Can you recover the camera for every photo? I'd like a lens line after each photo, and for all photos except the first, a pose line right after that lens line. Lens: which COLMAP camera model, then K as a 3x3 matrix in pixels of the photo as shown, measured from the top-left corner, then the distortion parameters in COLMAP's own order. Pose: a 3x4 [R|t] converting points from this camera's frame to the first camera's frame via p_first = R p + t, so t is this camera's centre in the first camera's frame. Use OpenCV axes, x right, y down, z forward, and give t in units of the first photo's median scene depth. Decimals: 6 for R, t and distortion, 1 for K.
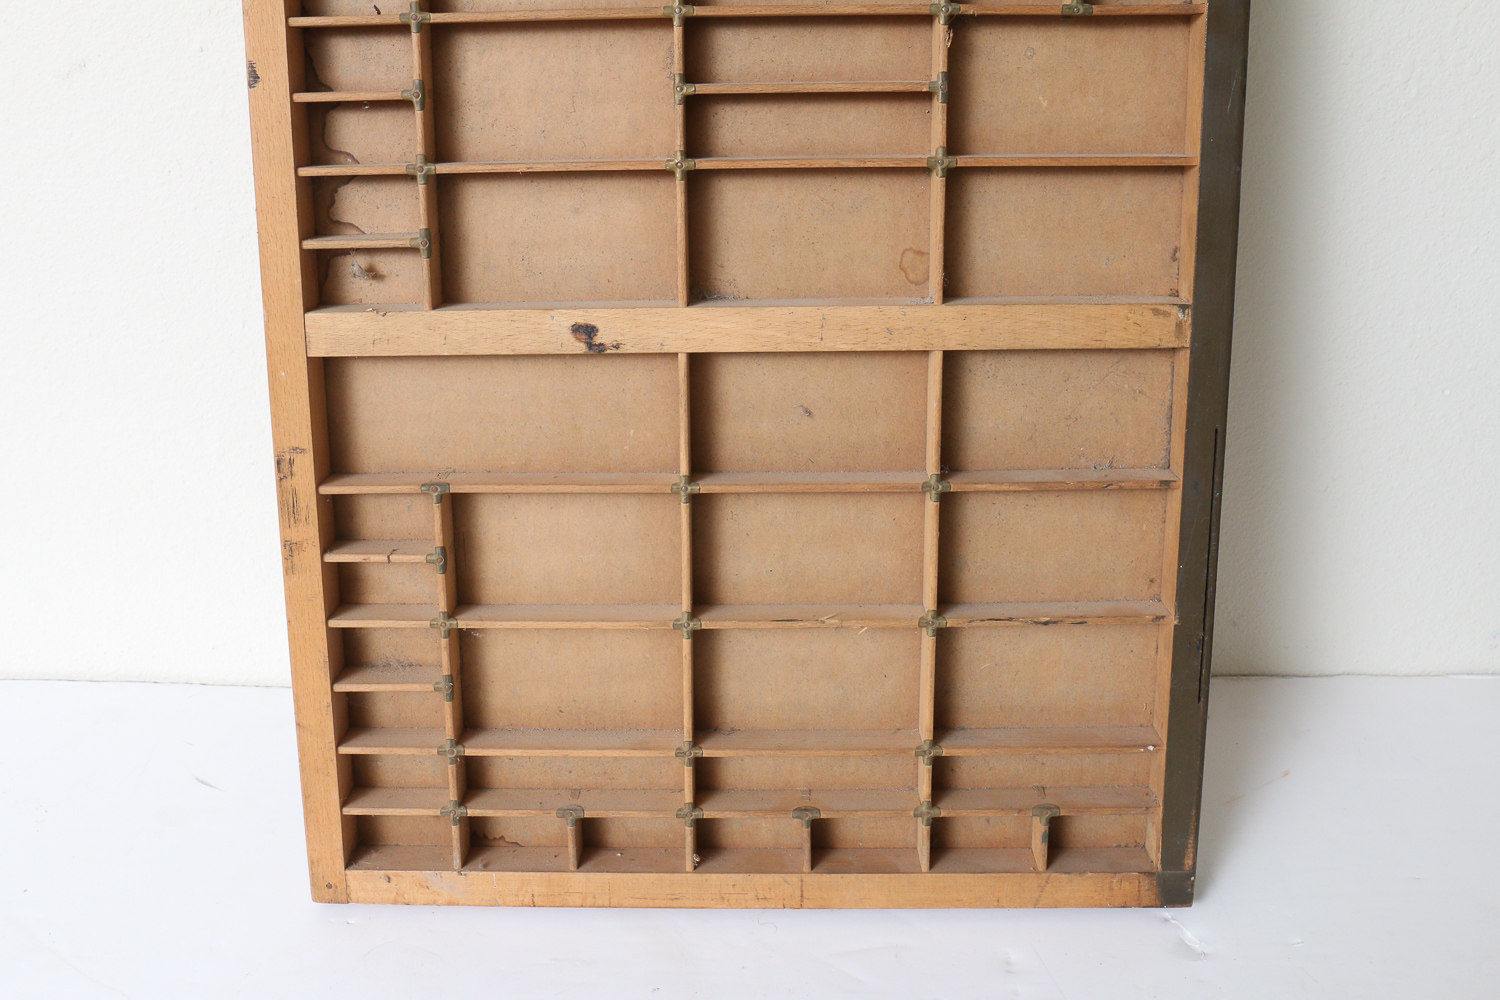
lens RADIAL K [[1668.4, 0, 750.0], [0, 1668.4, 500.0], [0, 0, 1]] dist [-0.084222, 0.026239]
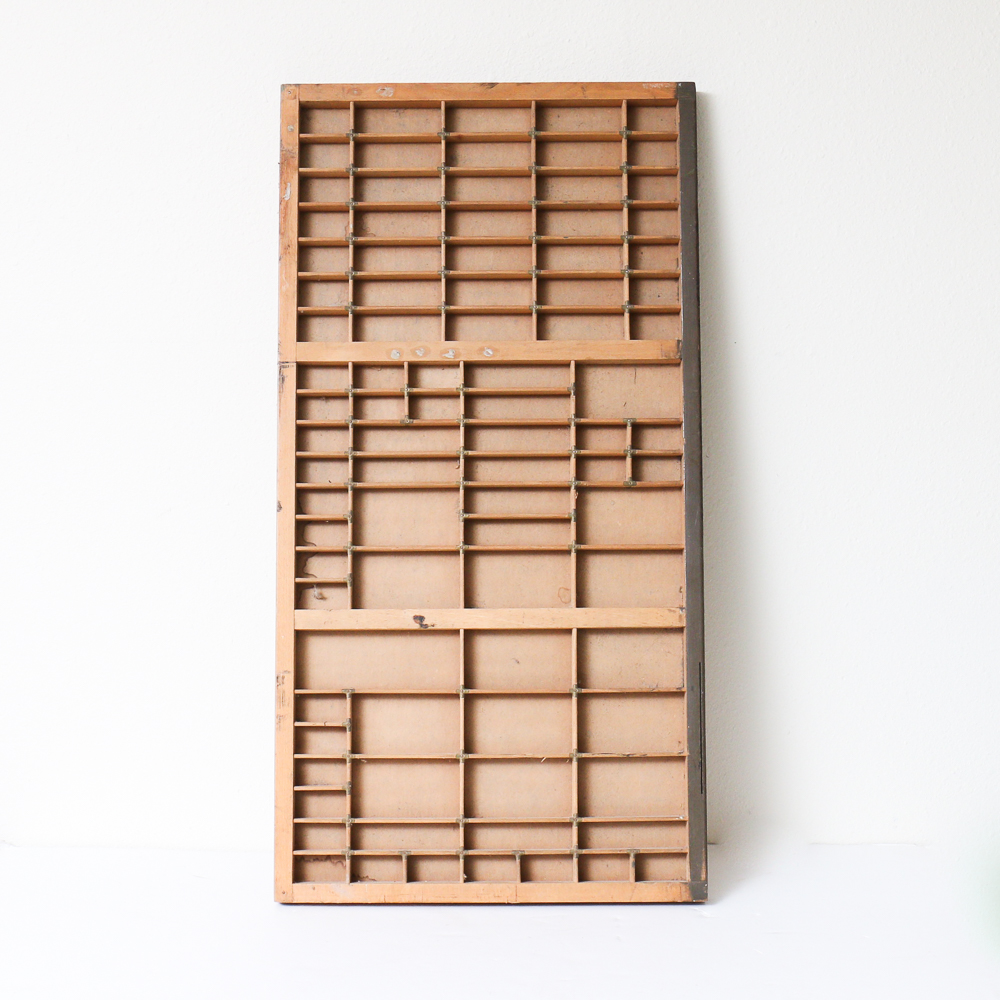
lens RADIAL K [[1284.4, 0, 500.0], [0, 1284.4, 500.0], [0, 0, 1]] dist [0.235607, 0.012049]
pose [[0.999617, 0.006532, 0.026878, -0.036709], [0.002010, 0.951992, -0.306116, 0.278406], [-0.027587, 0.306053, 0.951615, -0.713590]]
